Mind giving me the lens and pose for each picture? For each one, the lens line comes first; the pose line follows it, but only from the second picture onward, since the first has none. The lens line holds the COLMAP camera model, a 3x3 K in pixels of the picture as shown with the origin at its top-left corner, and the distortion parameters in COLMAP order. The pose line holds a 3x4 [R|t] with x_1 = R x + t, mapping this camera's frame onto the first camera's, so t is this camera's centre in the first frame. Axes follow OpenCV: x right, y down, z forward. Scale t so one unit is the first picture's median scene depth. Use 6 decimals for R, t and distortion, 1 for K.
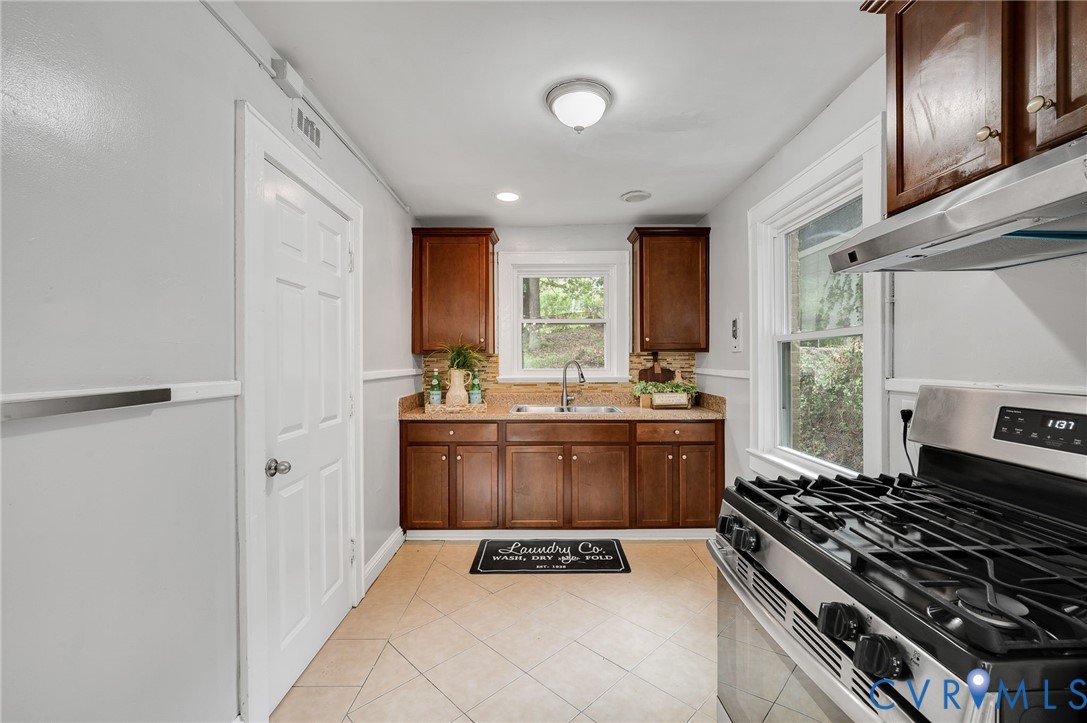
lens RADIAL K [[453.3, 0, 544.9], [0, 453.3, 365.8], [0, 0, 1]] dist [-0.001538, -0.000115]
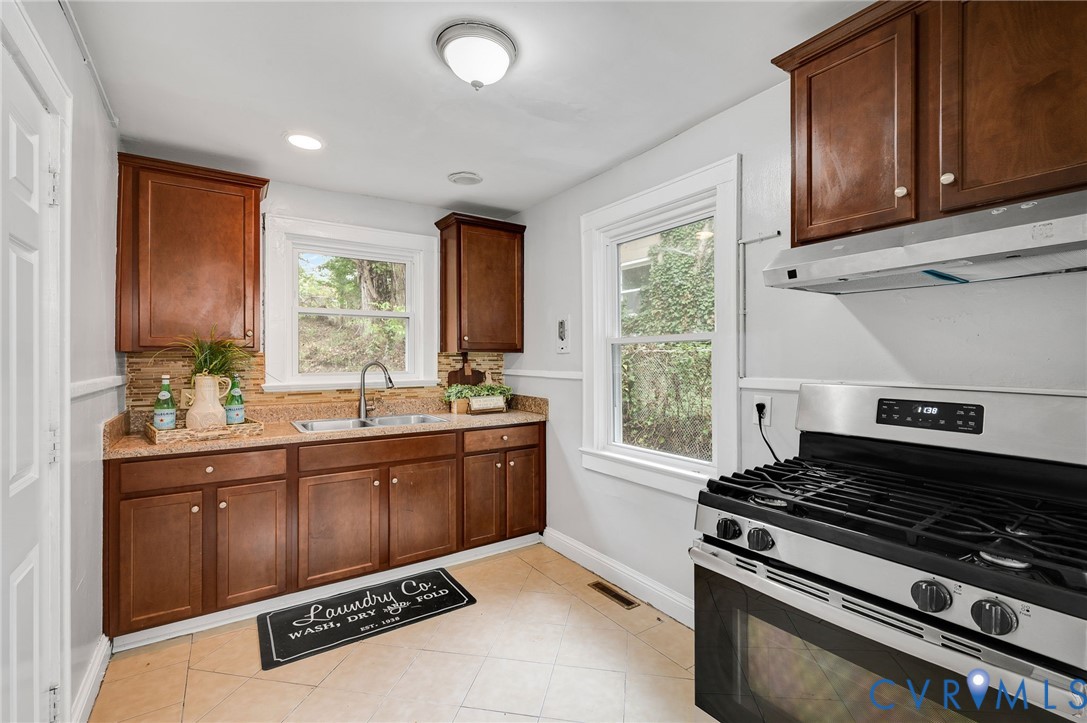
lens RADIAL K [[479.0, 0, 550.1], [0, 479.0, 360.6], [0, 0, 1]] dist [0.001856, -0.000243]
pose [[0.826648, -0.001904, 0.562716, -0.185126], [0.007068, 0.999951, -0.007000, -0.005993], [-0.562675, 0.009764, 0.826621, 0.121988]]
